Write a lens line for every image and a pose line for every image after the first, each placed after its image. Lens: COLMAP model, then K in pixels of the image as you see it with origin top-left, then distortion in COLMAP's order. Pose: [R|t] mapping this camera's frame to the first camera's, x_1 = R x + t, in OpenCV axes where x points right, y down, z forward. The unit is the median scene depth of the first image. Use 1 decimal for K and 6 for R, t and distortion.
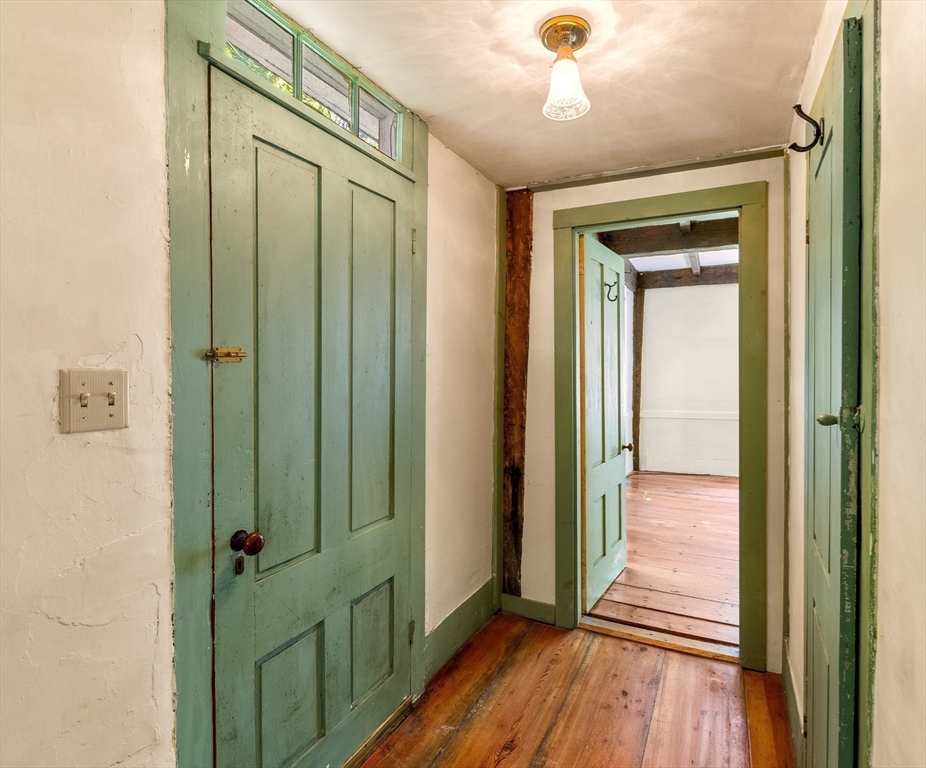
lens RADIAL K [[509.3, 0, 463.9], [0, 509.3, 379.3], [0, 0, 1]] dist [0.001000, -0.000038]
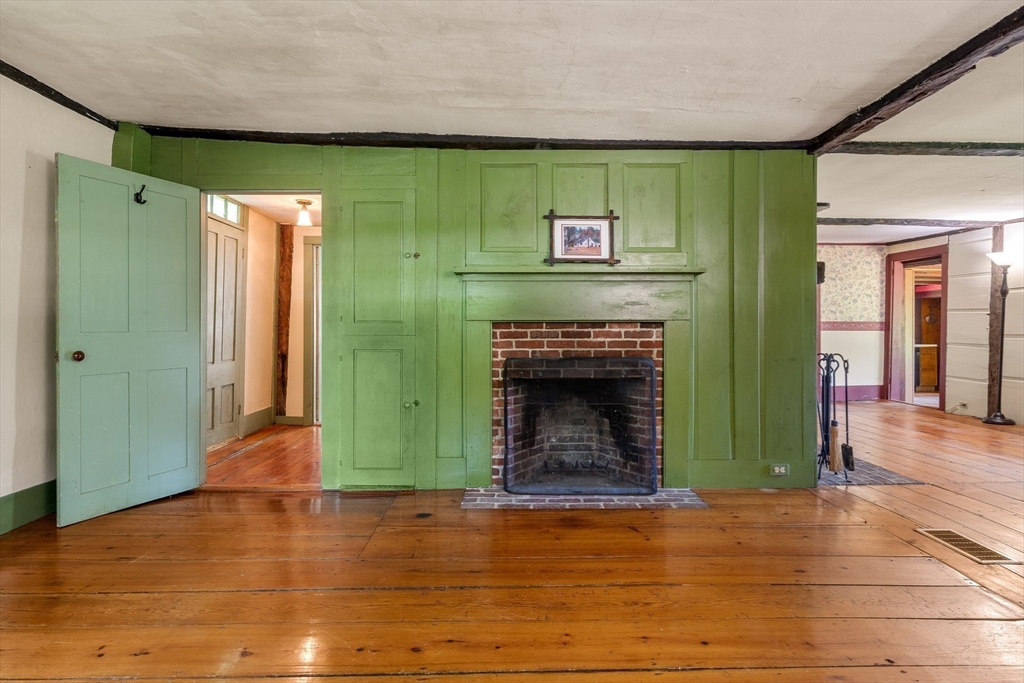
lens RADIAL K [[562.4, 0, 511.3], [0, 562.4, 331.4], [0, 0, 1]] dist [0.002383, -0.000344]
pose [[0.877677, 0.009880, 0.479151, -0.192137], [-0.004428, 0.999912, -0.012508, 0.106468], [-0.479232, 0.008857, 0.877644, -1.523521]]
